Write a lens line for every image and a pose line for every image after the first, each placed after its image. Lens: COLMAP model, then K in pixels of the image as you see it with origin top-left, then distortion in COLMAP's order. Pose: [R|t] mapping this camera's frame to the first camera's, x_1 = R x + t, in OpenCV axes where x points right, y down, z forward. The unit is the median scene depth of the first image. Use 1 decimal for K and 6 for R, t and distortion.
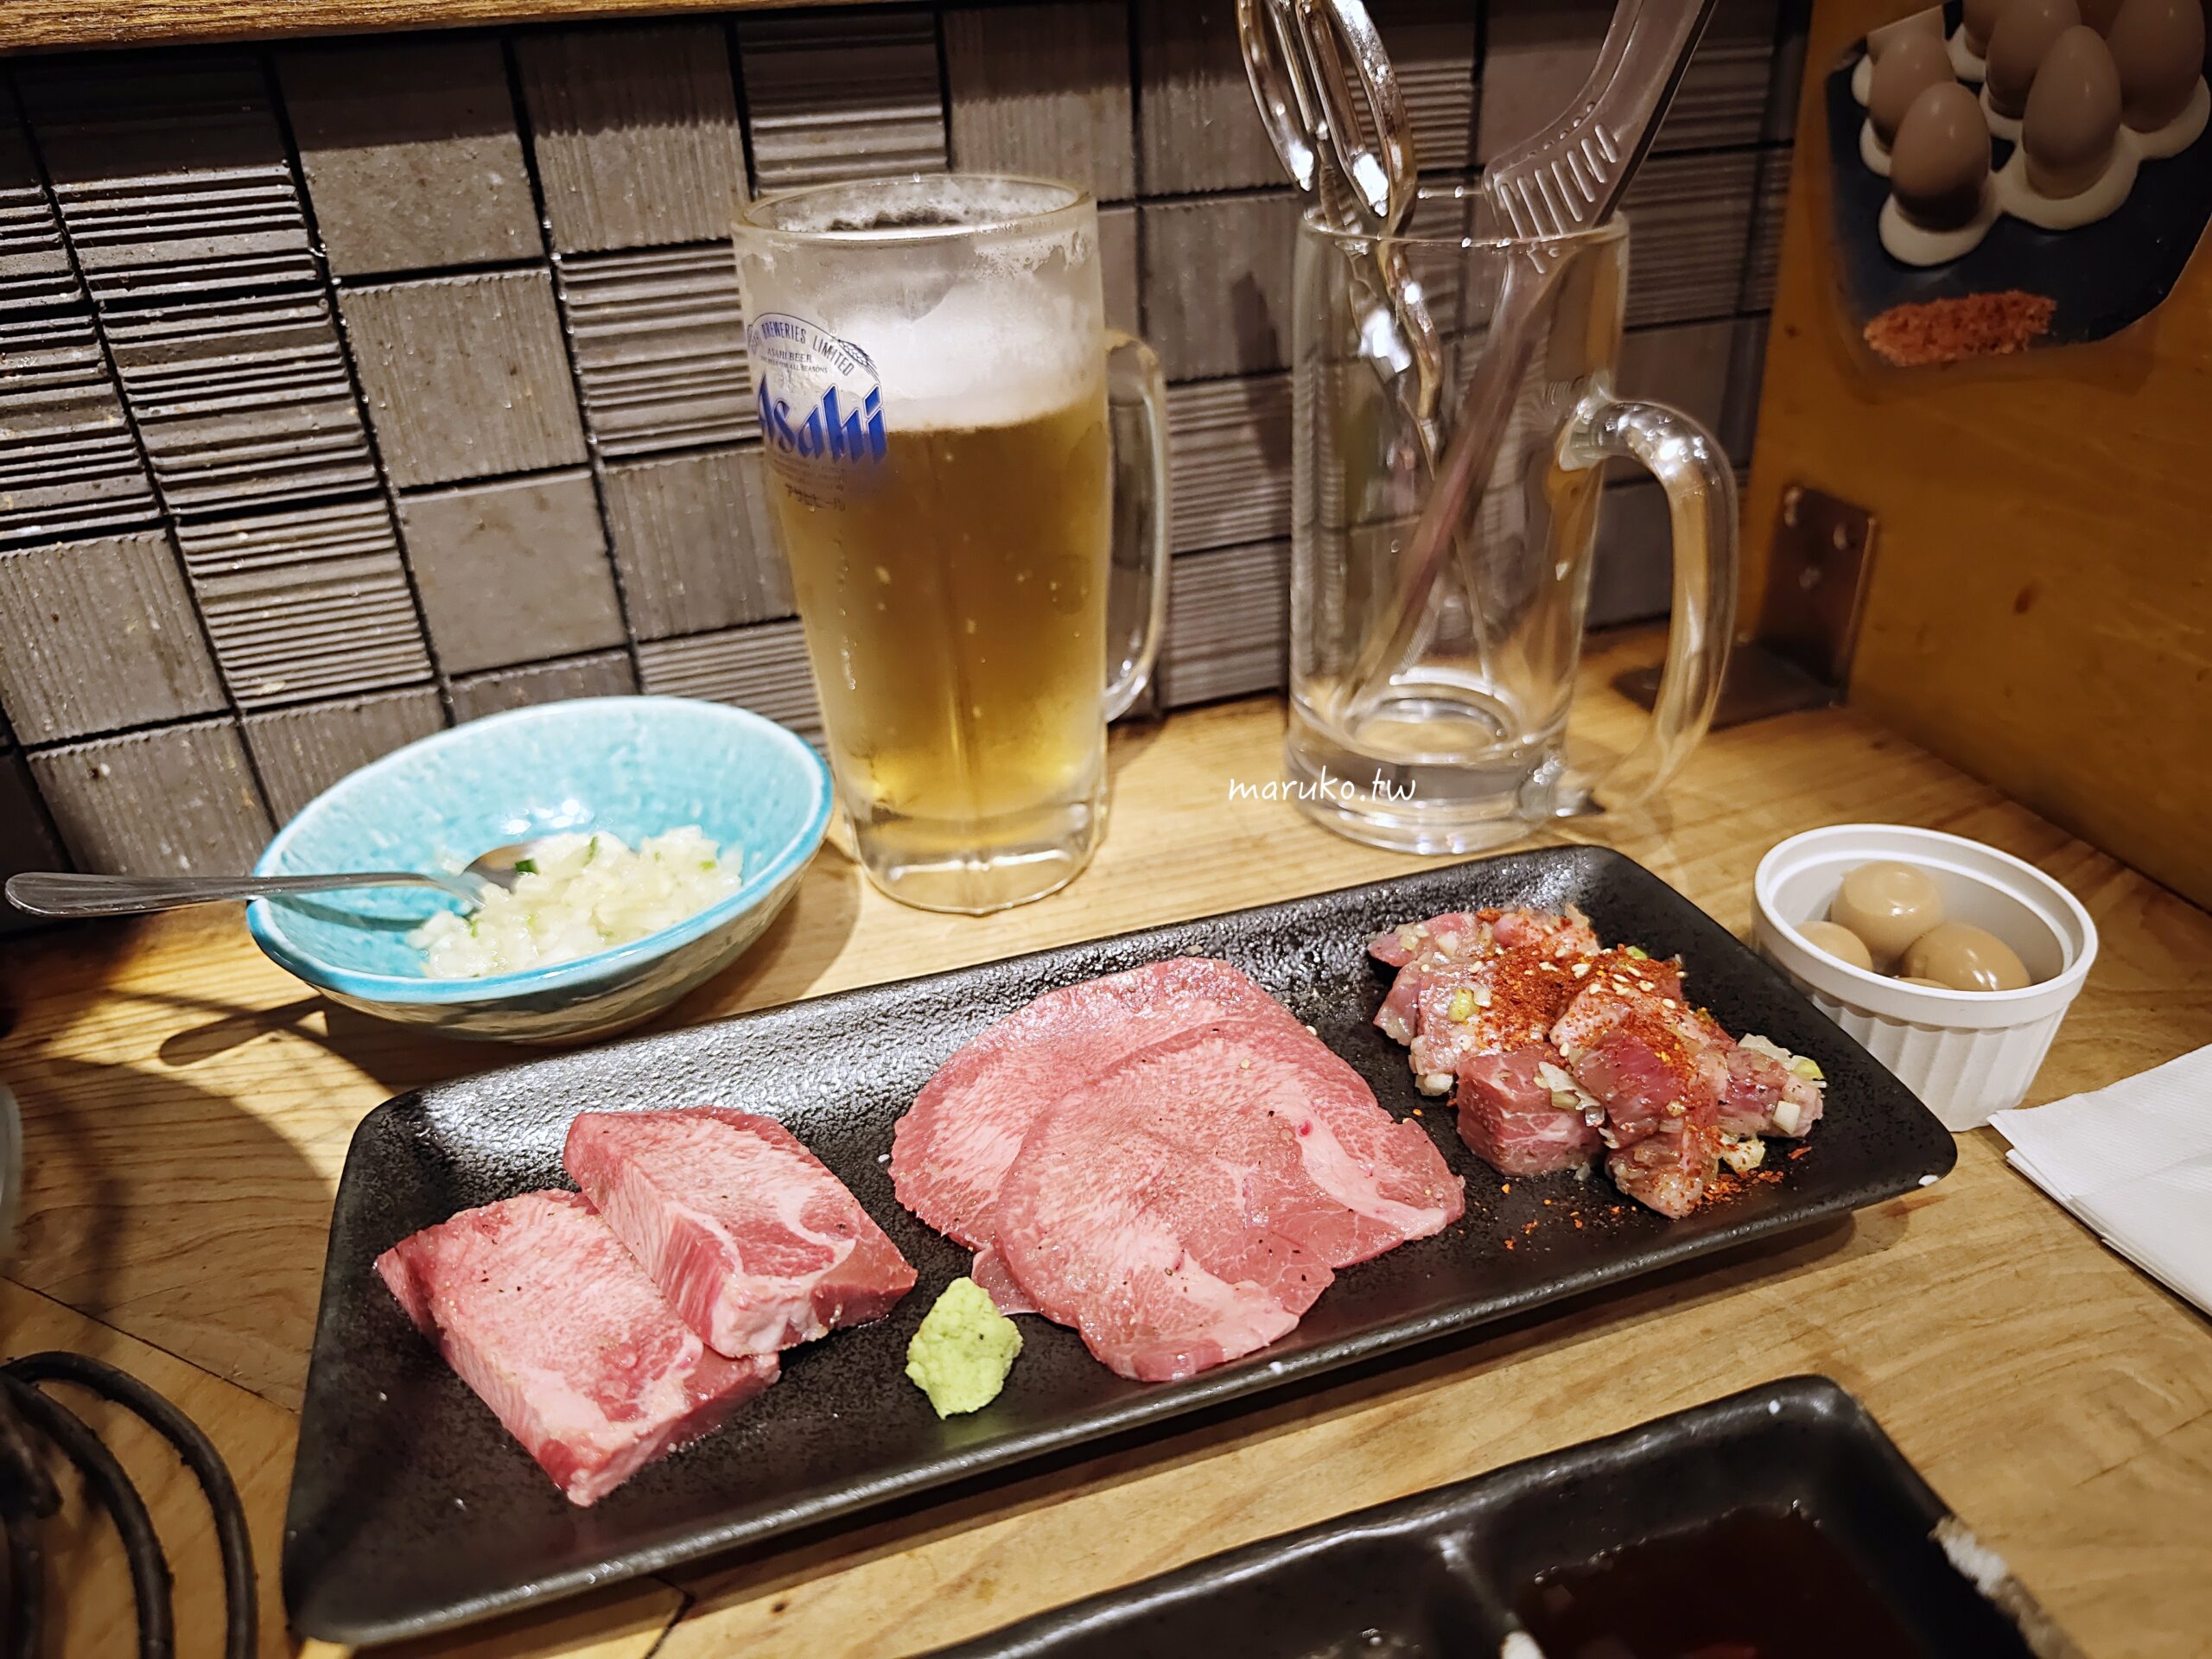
lens RADIAL K [[1473.8, 0, 1106.0], [0, 1473.8, 829.5], [0, 0, 1]] dist [-0.035438, 0.003758]
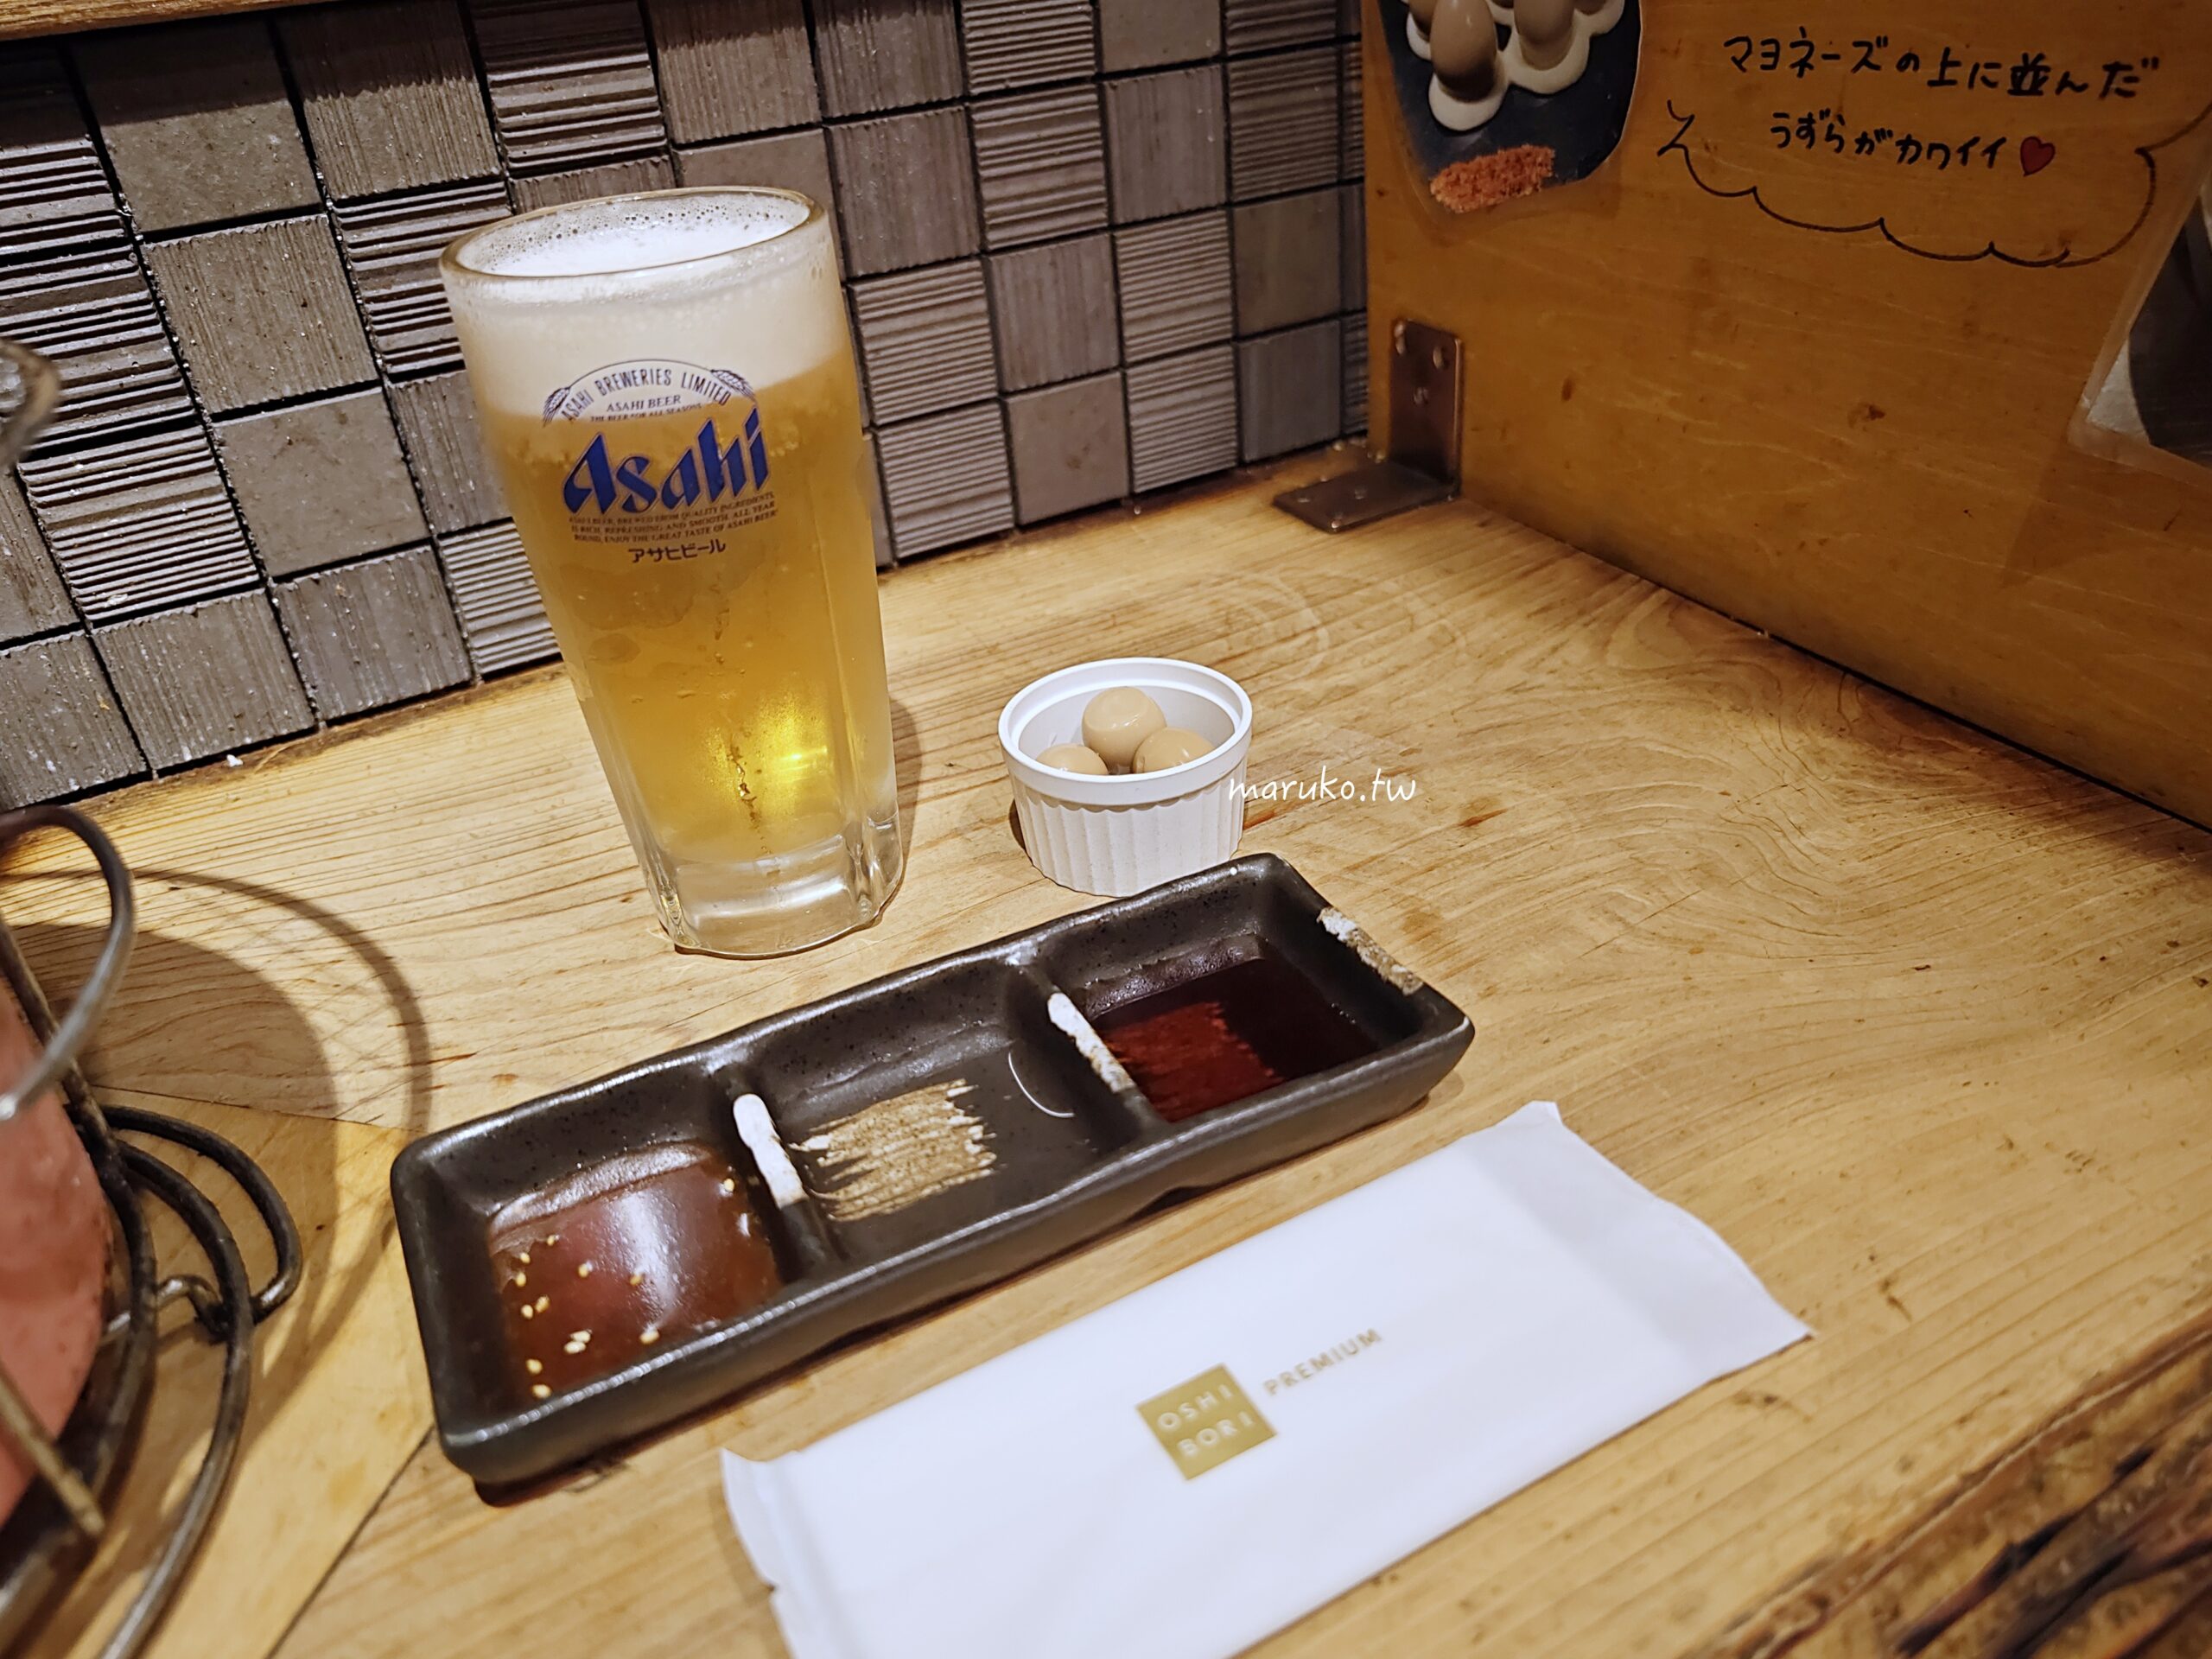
lens RADIAL K [[1587.7, 0, 1107.9], [0, 1587.7, 843.9], [0, 0, 1]] dist [-0.026889, 0.002055]
pose [[0.982812, -0.125774, 0.135137, 0.001450], [0.122206, 0.991908, 0.034414, 0.147094], [-0.138371, -0.017308, 0.990229, -0.336693]]
